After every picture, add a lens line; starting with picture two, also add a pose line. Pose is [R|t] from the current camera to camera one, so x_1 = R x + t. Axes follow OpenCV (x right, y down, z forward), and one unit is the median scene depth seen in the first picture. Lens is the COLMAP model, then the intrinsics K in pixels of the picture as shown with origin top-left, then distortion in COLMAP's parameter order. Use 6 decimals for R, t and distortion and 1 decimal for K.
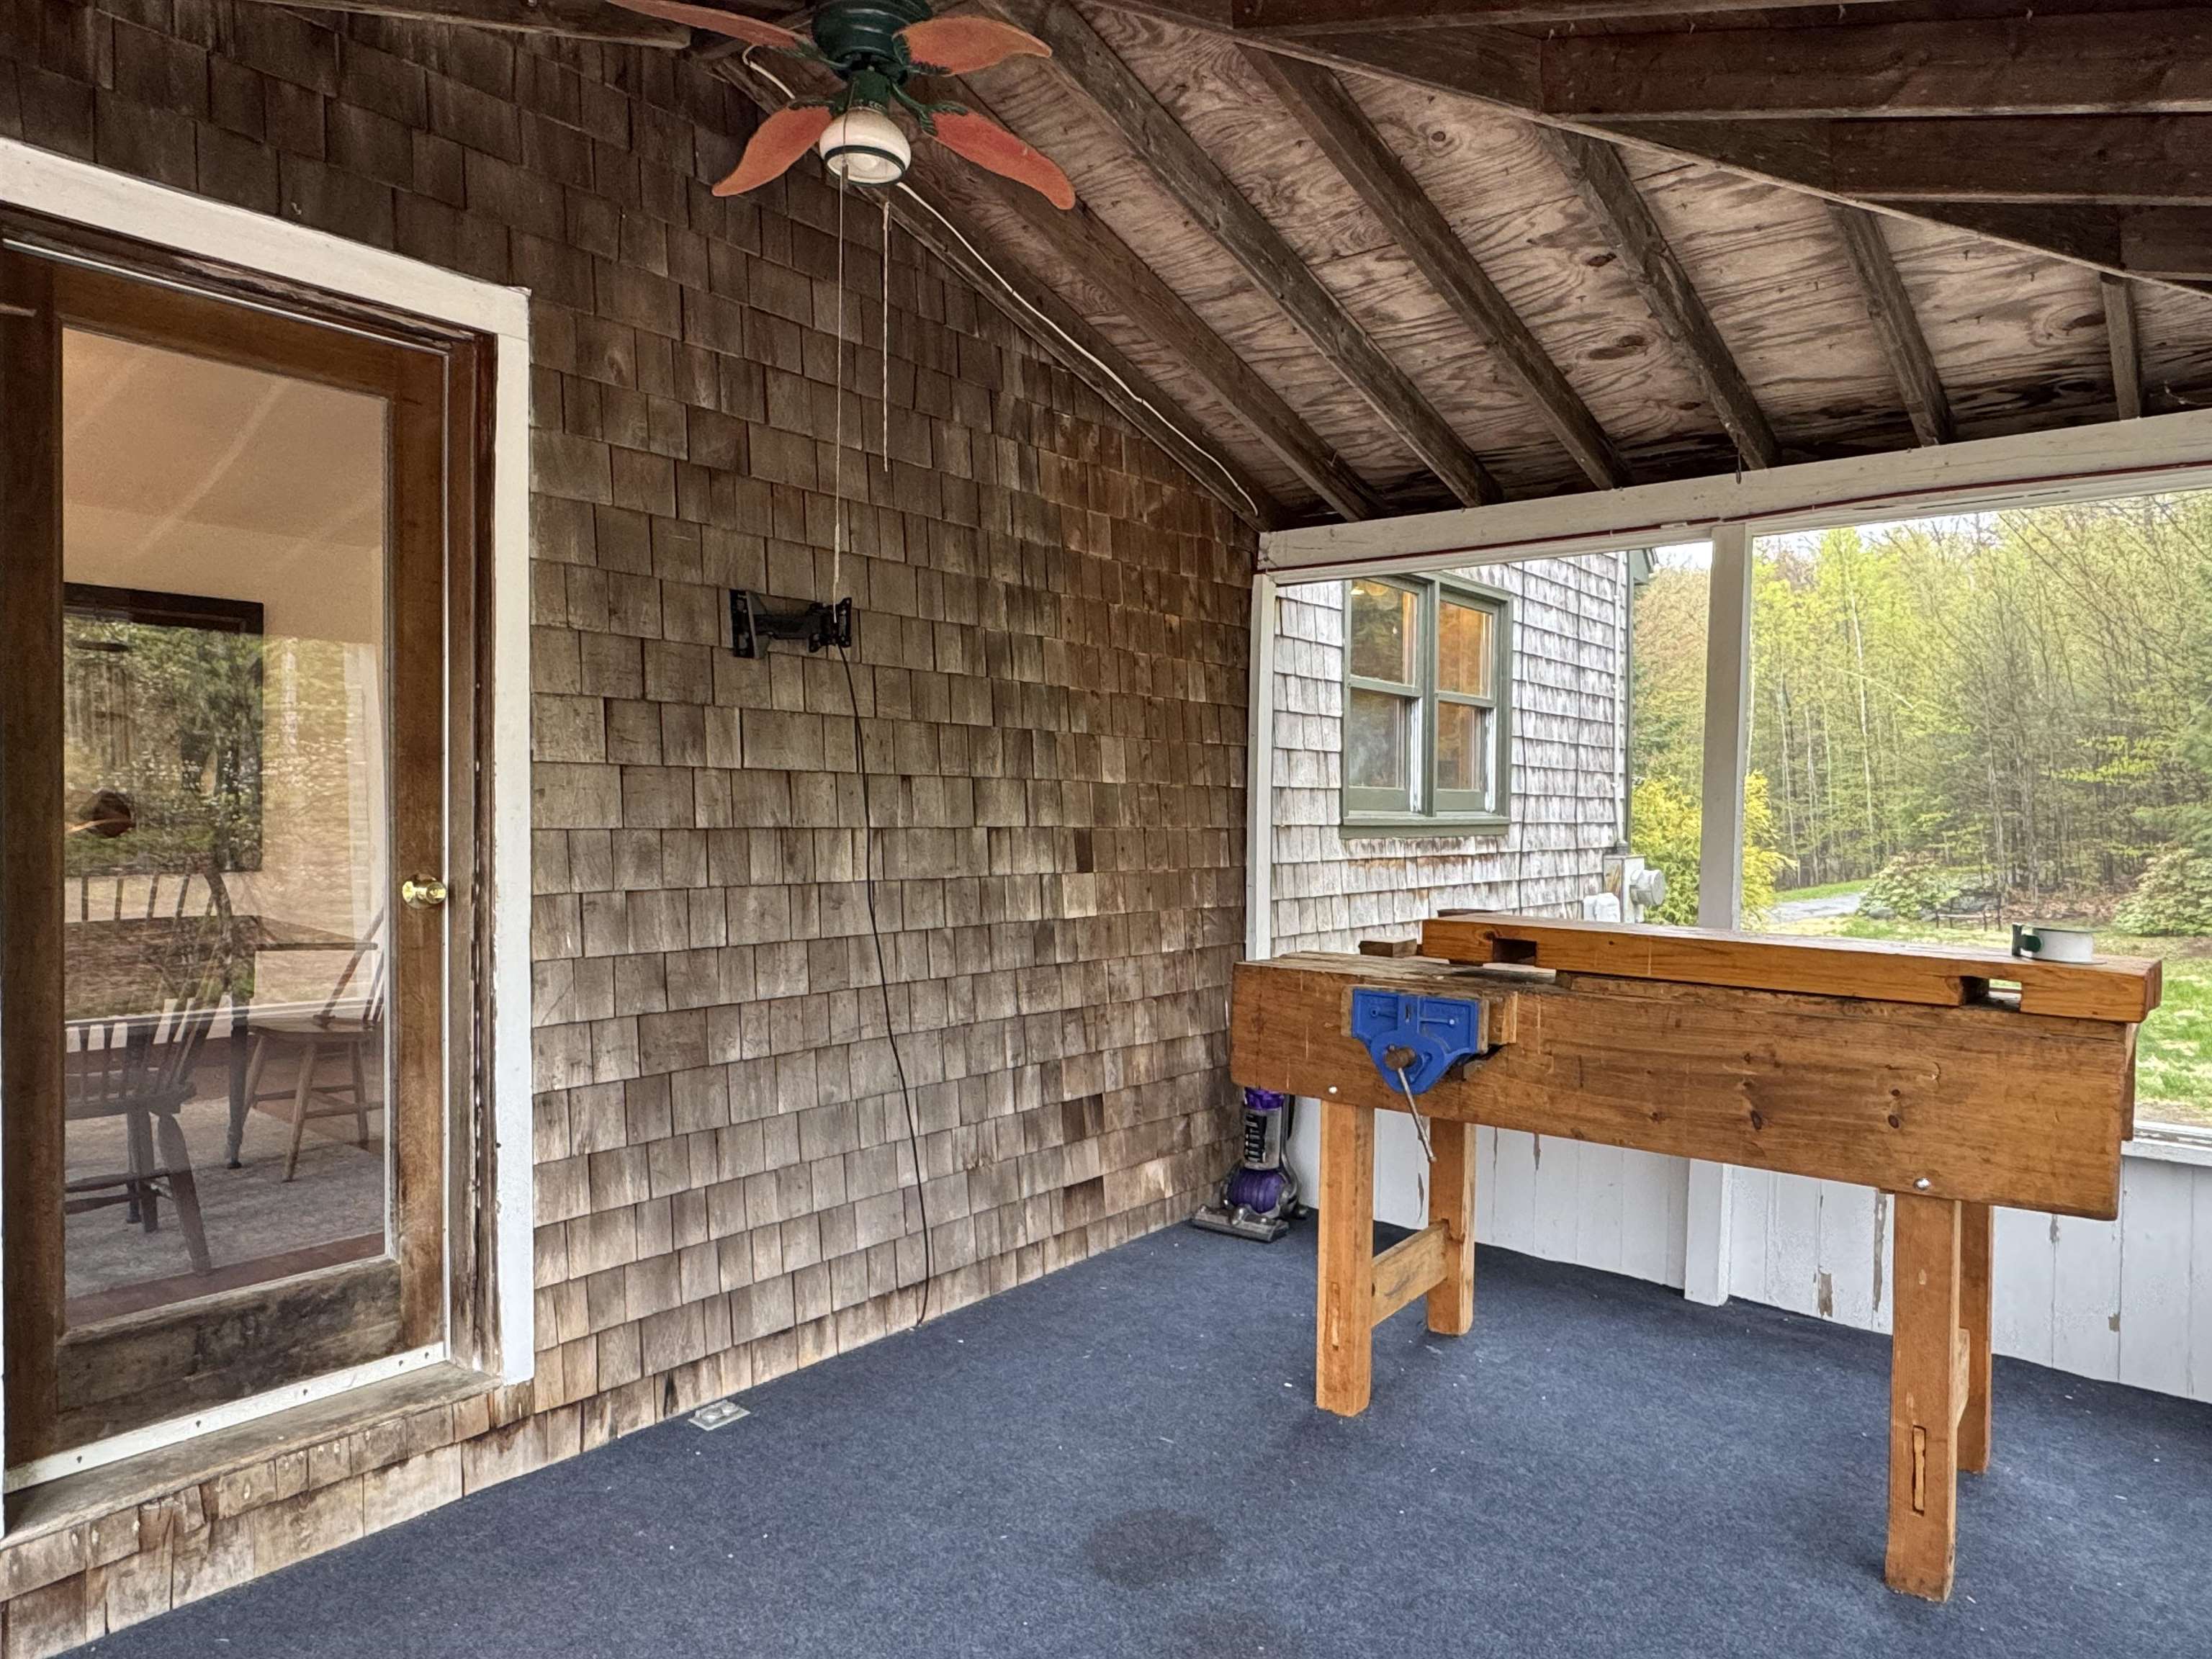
lens RADIAL K [[1399.3, 0, 1107.1], [0, 1399.3, 835.3], [0, 0, 1]] dist [-0.007186, 0.000775]
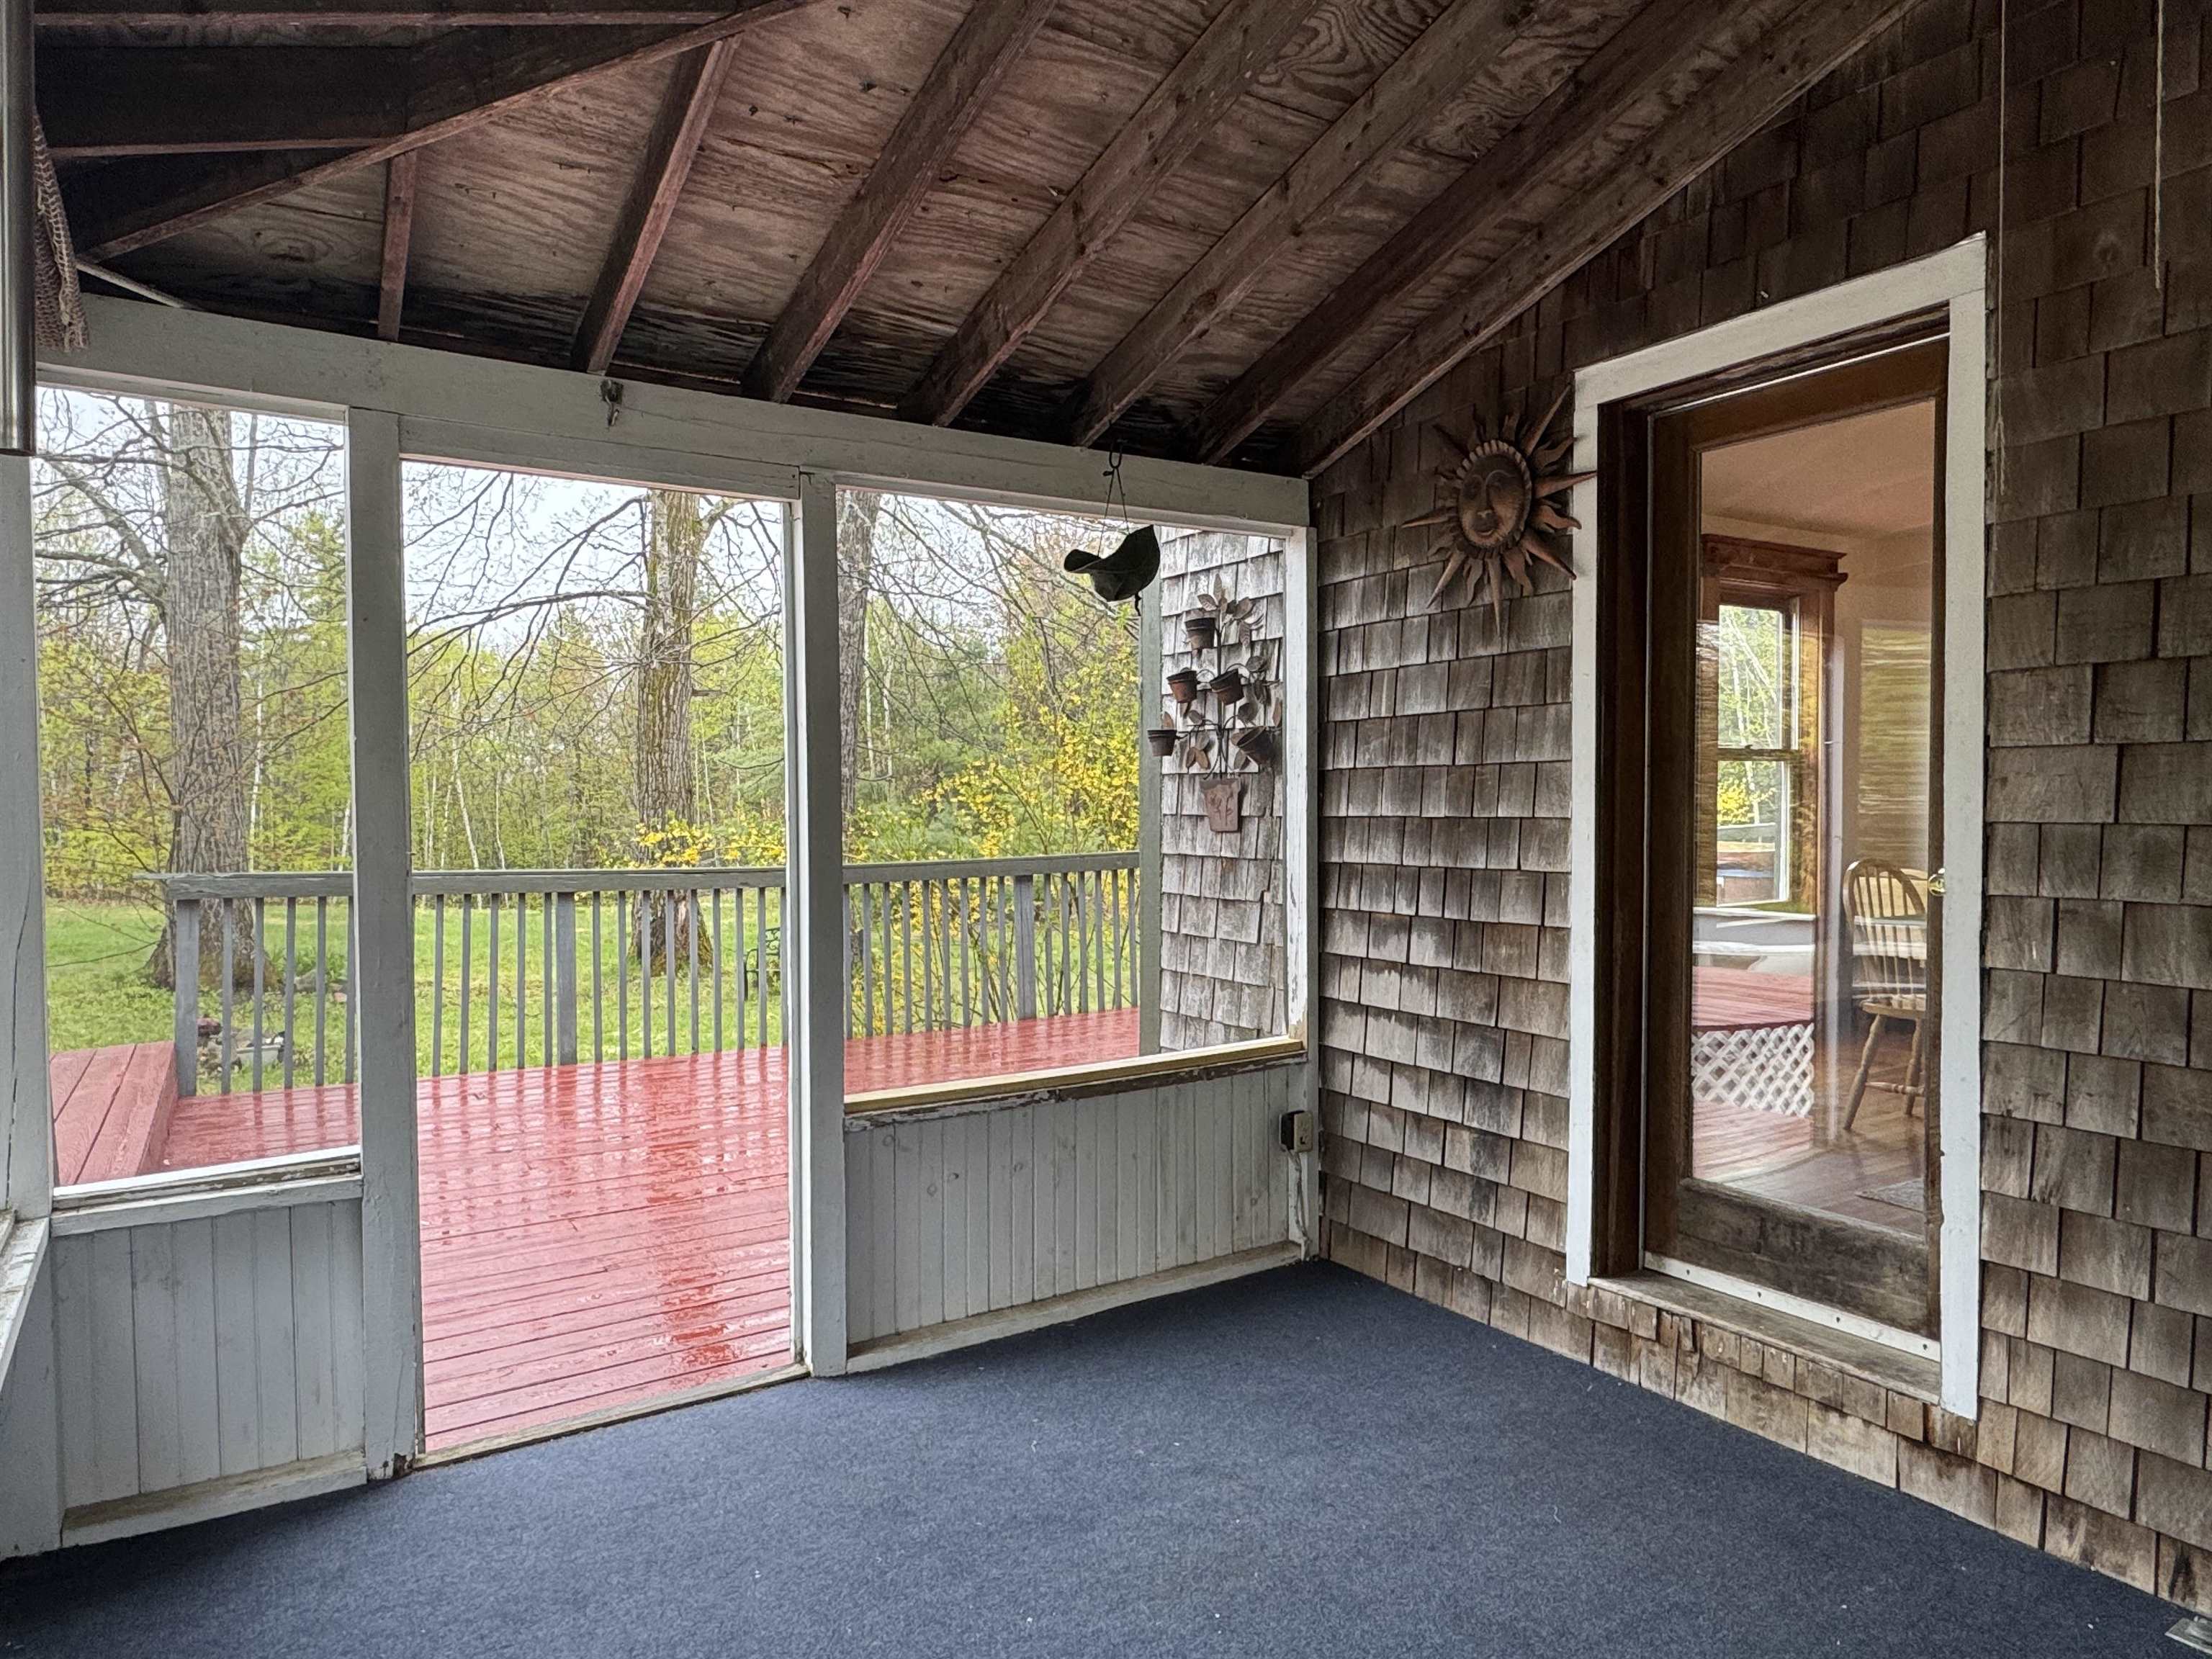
lens RADIAL K [[1399.3, 0, 1108.6], [0, 1399.3, 832.0], [0, 0, 1]] dist [-0.007186, 0.000775]
pose [[-0.322181, 0.016338, -0.946537, 0.615069], [-0.014539, 0.999648, 0.022203, -0.009577], [0.946566, 0.020915, -0.321830, 0.727737]]
